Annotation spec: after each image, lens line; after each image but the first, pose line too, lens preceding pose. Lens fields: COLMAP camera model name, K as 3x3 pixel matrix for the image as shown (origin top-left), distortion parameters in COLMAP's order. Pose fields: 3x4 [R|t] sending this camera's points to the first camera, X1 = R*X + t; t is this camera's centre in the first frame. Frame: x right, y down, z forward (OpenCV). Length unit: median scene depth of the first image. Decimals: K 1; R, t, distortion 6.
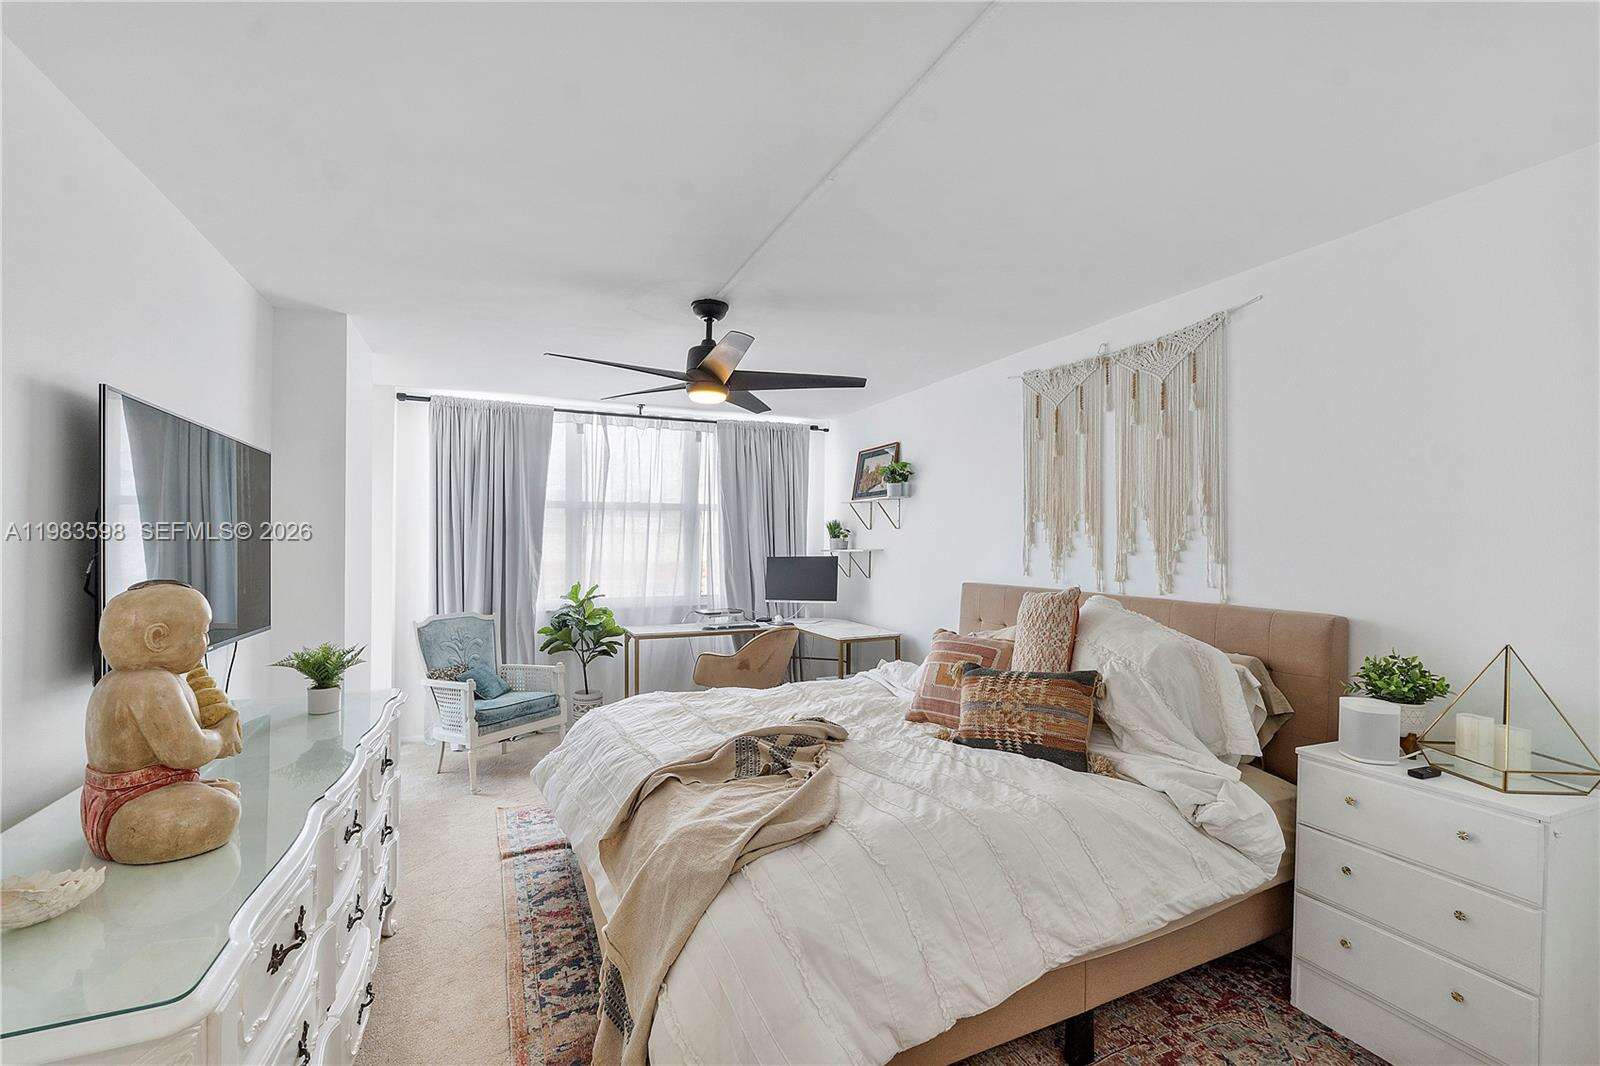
lens RADIAL K [[674.6, 0, 790.2], [0, 674.6, 531.9], [0, 0, 1]] dist [-0.008026, 0.000843]
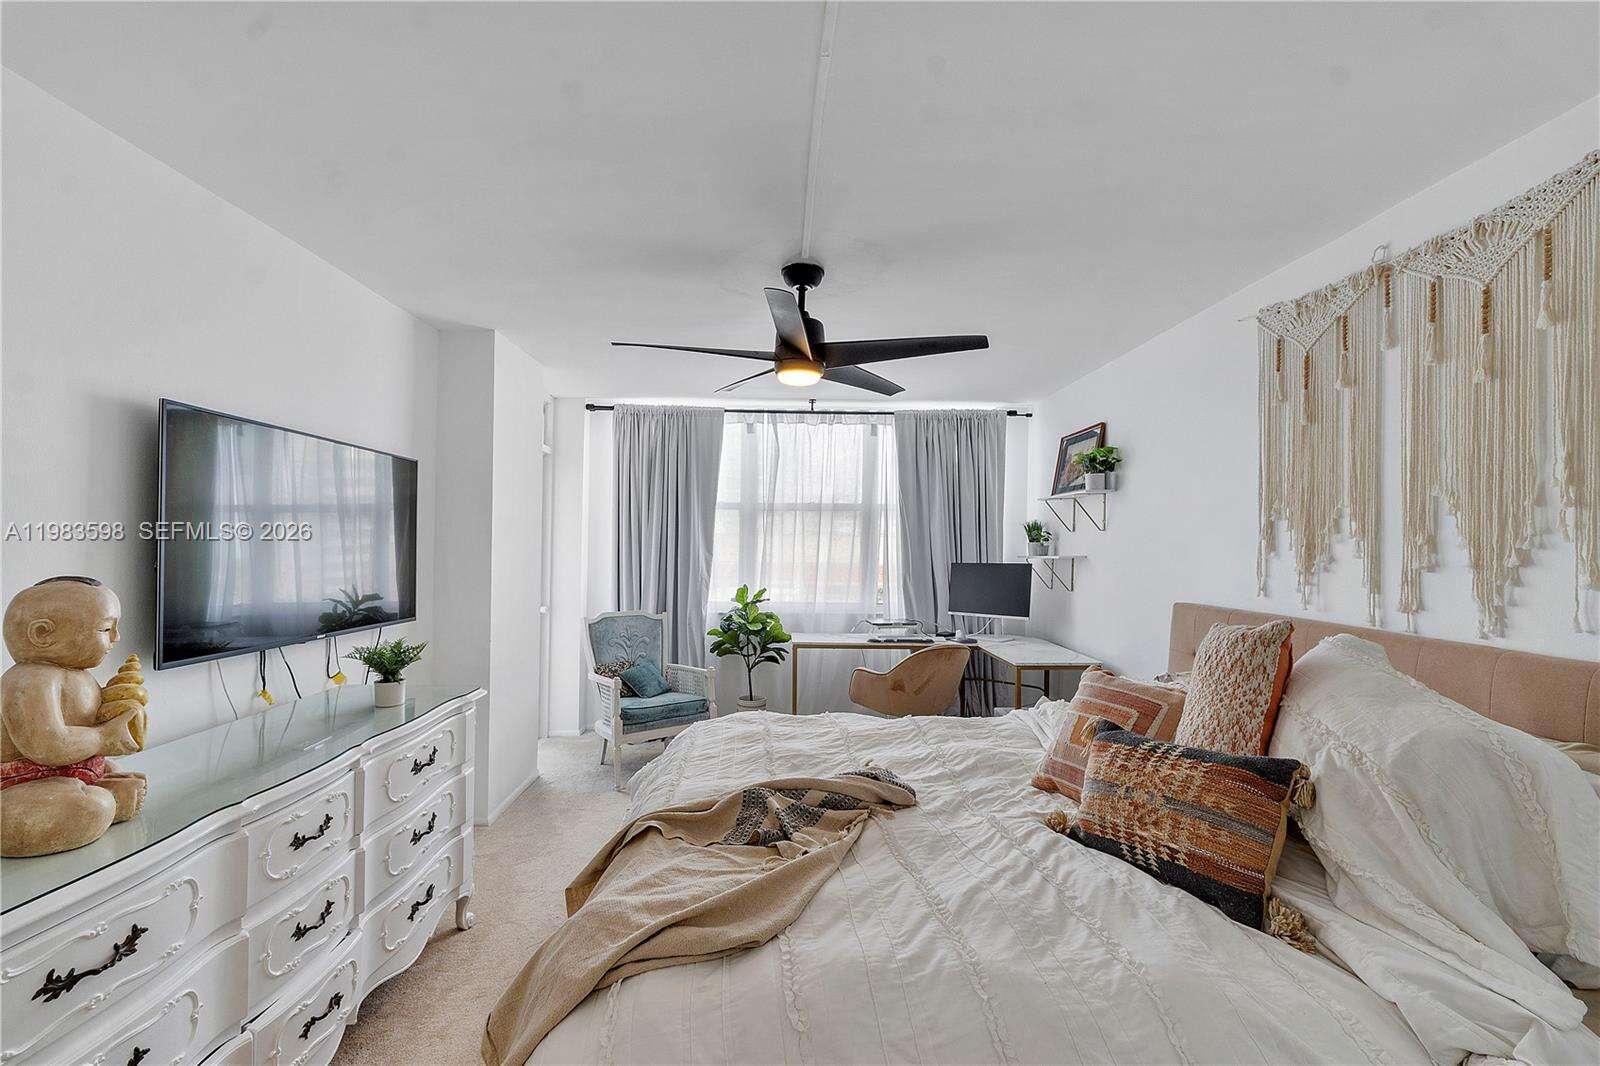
lens RADIAL K [[674.6, 0, 790.2], [0, 674.6, 531.9], [0, 0, 1]] dist [-0.008026, 0.000843]
pose [[0.923842, 0.001480, -0.382772, 0.193708], [-0.003180, 0.999988, -0.003810, 0.001542], [0.382762, 0.004738, 0.923835, 0.191503]]
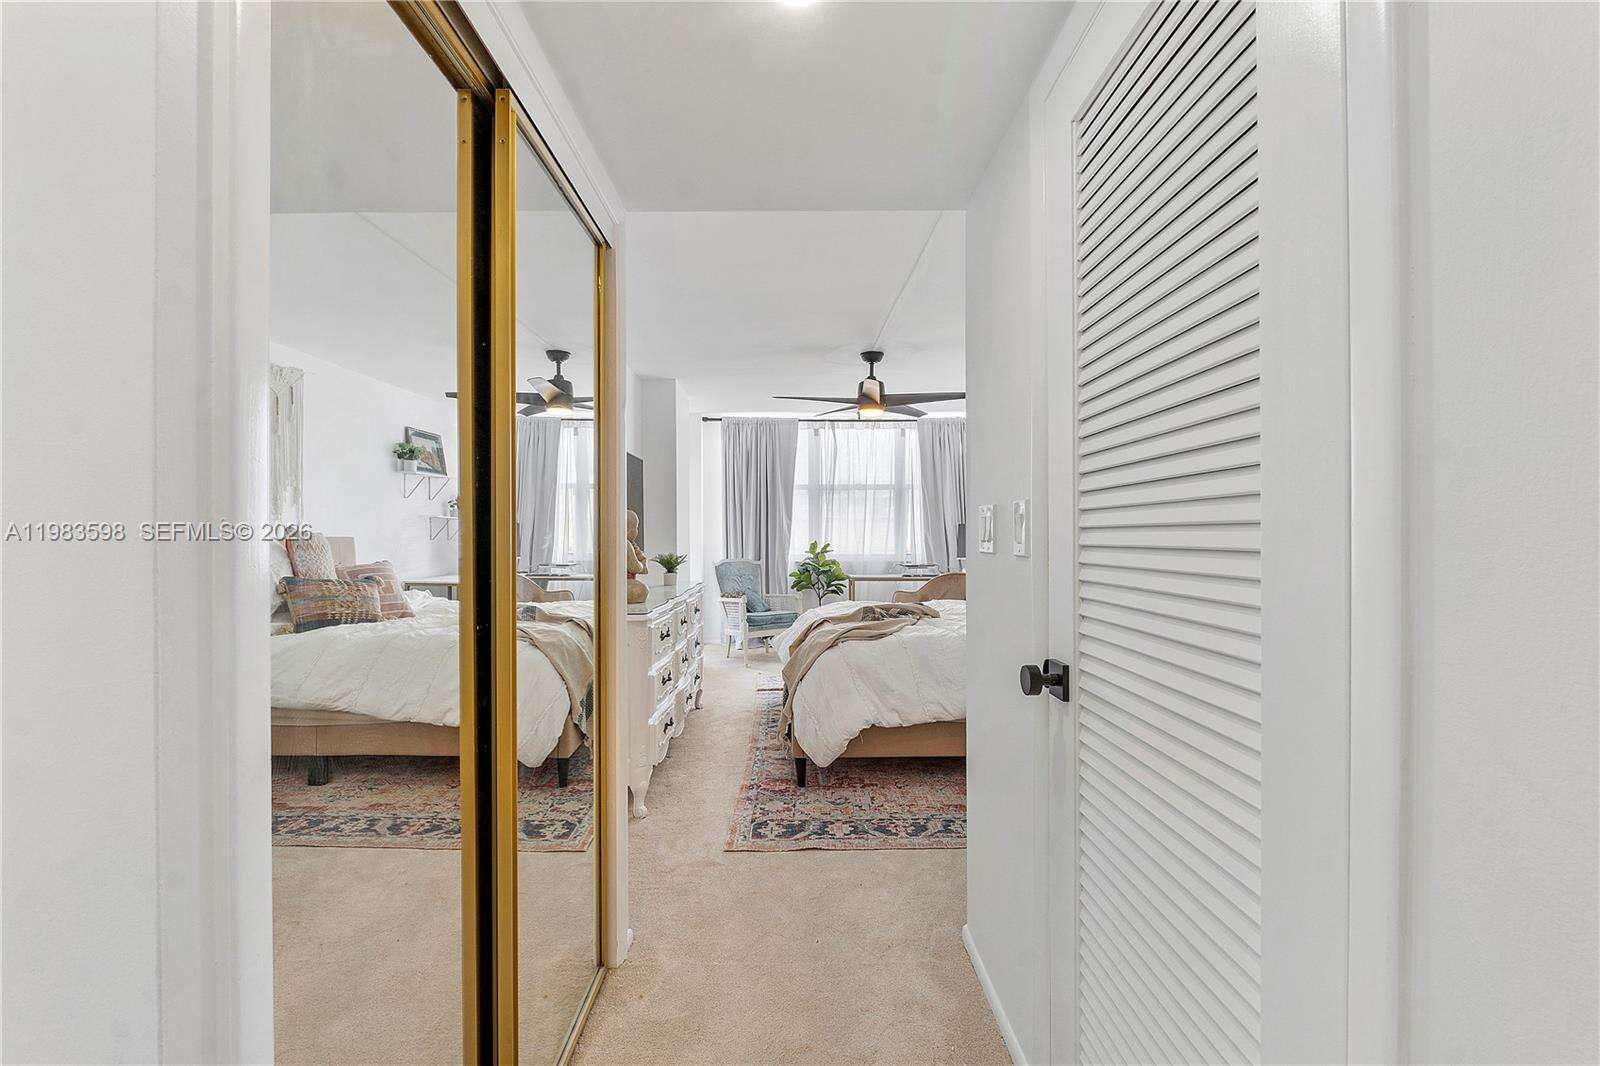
lens RADIAL K [[674.5, 0, 797.6], [0, 674.5, 526.1], [0, 0, 1]] dist [-0.001416, 0.000097]
pose [[0.922060, -0.007016, -0.386984, 0.321097], [0.009987, 0.999934, 0.005666, 0.055626], [0.386919, -0.009089, 0.922069, -0.518620]]
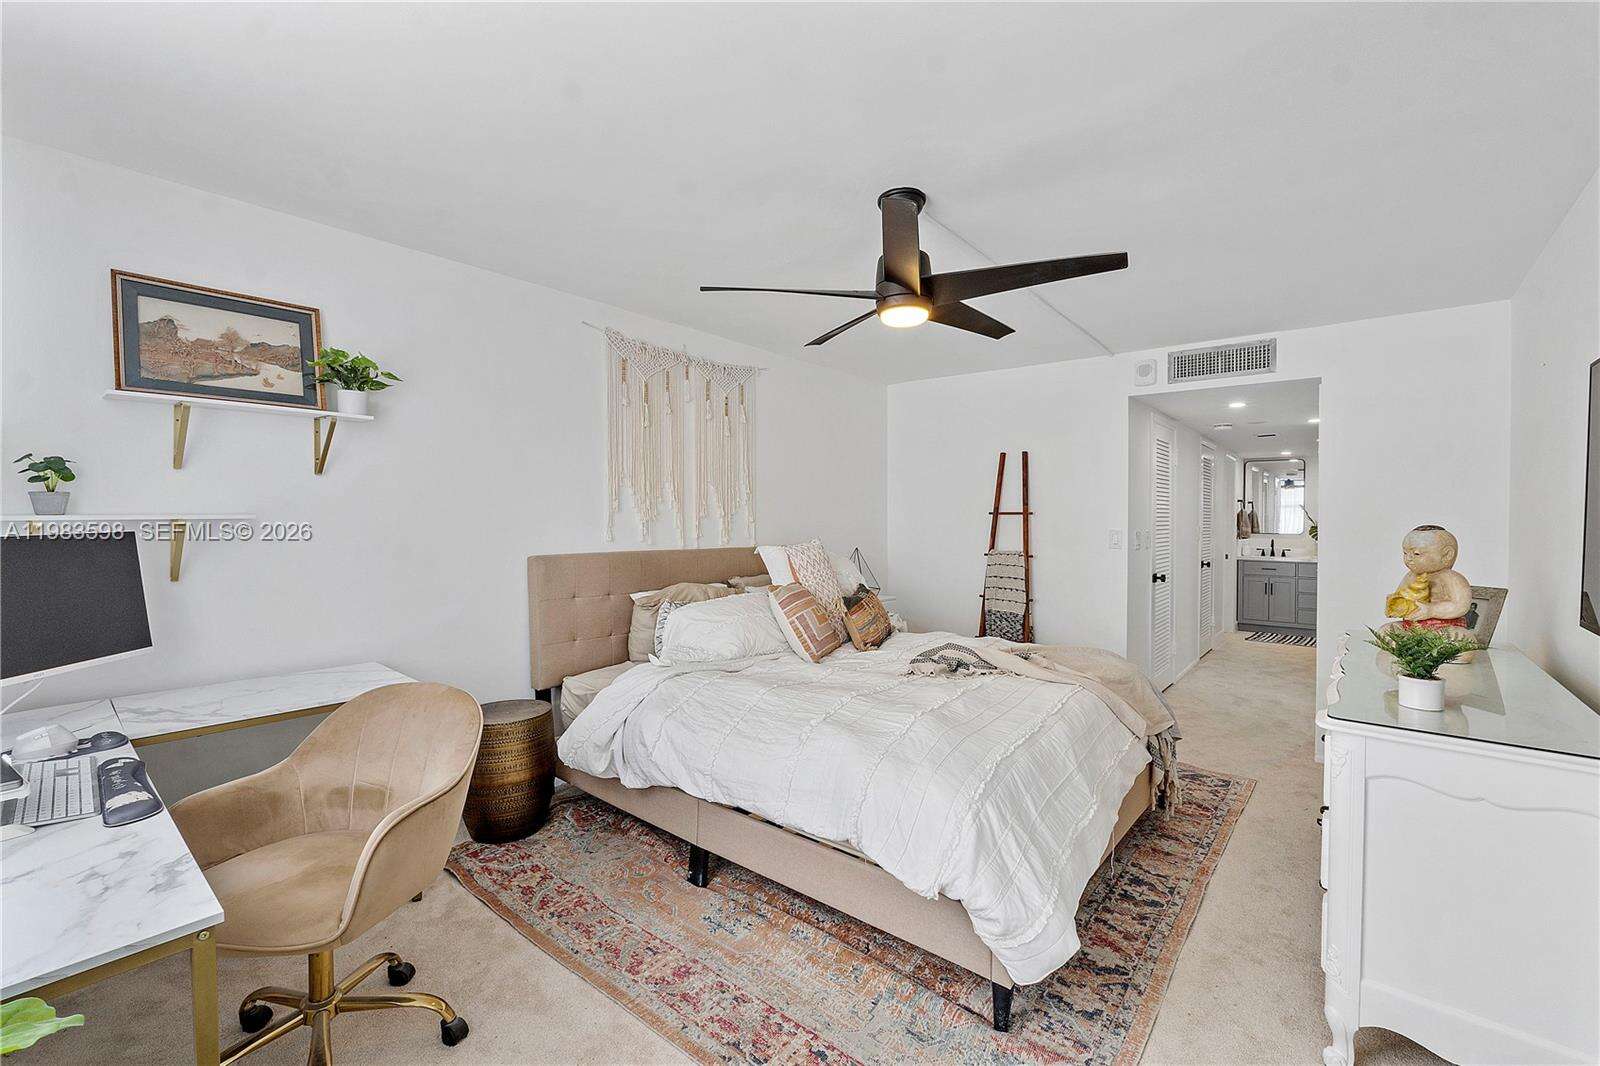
lens RADIAL K [[674.5, 0, 797.6], [0, 674.5, 526.1], [0, 0, 1]] dist [-0.001416, 0.000097]
pose [[-0.448230, -0.009959, 0.893863, -0.751875], [-0.015128, 0.999879, 0.003554, 0.042517], [-0.893790, -0.011929, -0.448326, 1.418588]]
